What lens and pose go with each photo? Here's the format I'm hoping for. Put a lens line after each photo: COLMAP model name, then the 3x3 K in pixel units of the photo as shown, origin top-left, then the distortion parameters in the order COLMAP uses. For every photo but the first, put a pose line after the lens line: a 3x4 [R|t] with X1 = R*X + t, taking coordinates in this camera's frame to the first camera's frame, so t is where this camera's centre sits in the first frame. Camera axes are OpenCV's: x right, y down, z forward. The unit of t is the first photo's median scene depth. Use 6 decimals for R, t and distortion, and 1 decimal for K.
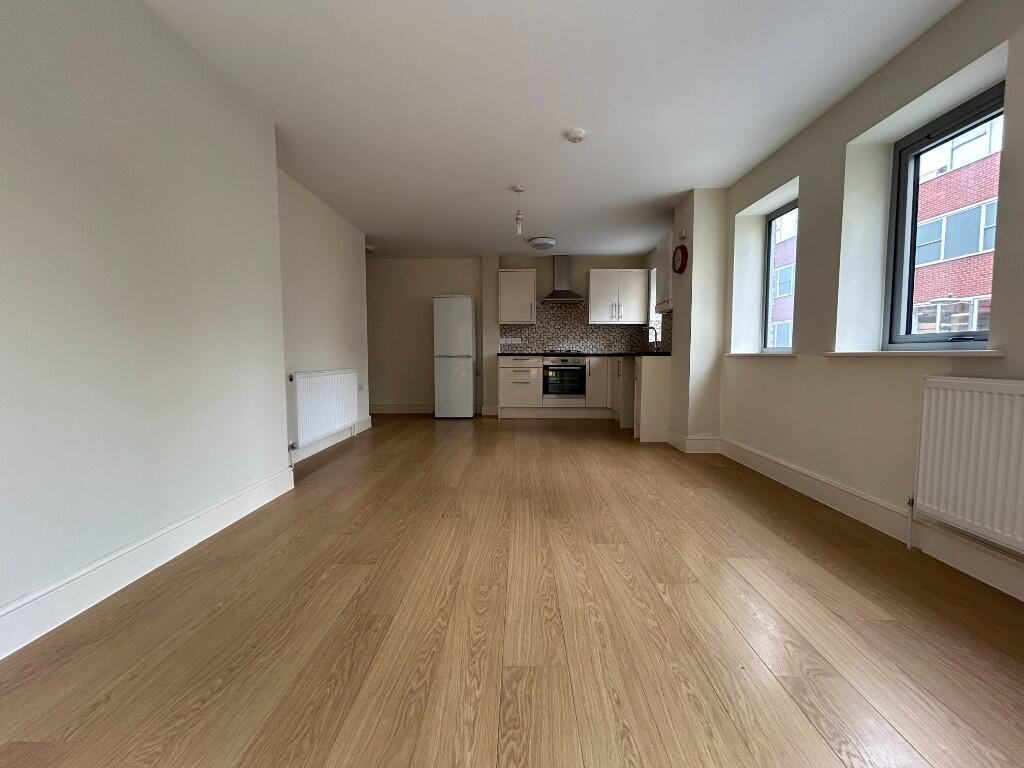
lens RADIAL K [[411.8, 0, 512.0], [0, 411.8, 384.0], [0, 0, 1]] dist [-0.001138, -0.000165]
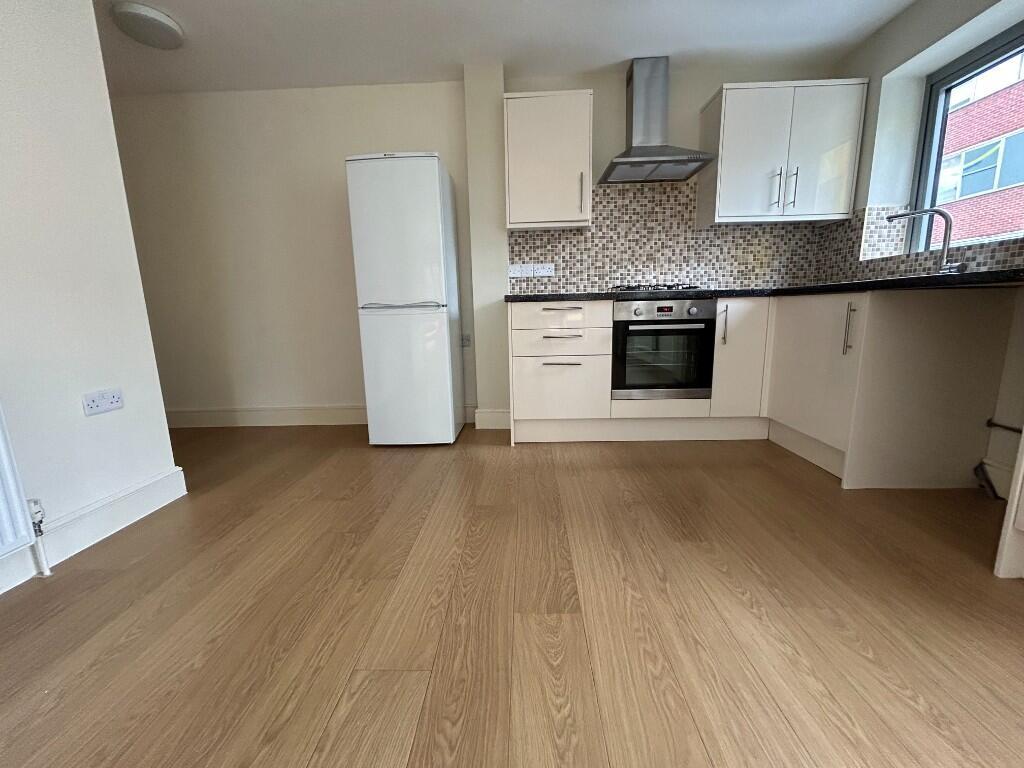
lens RADIAL K [[411.0, 0, 512.0], [0, 411.0, 384.0], [0, 0, 1]] dist [-0.025804, -0.000234]
pose [[0.999493, -0.022535, -0.022513, -0.019745], [0.024659, 0.994779, 0.099029, -0.025025], [0.020163, -0.099533, 0.994830, 0.558707]]
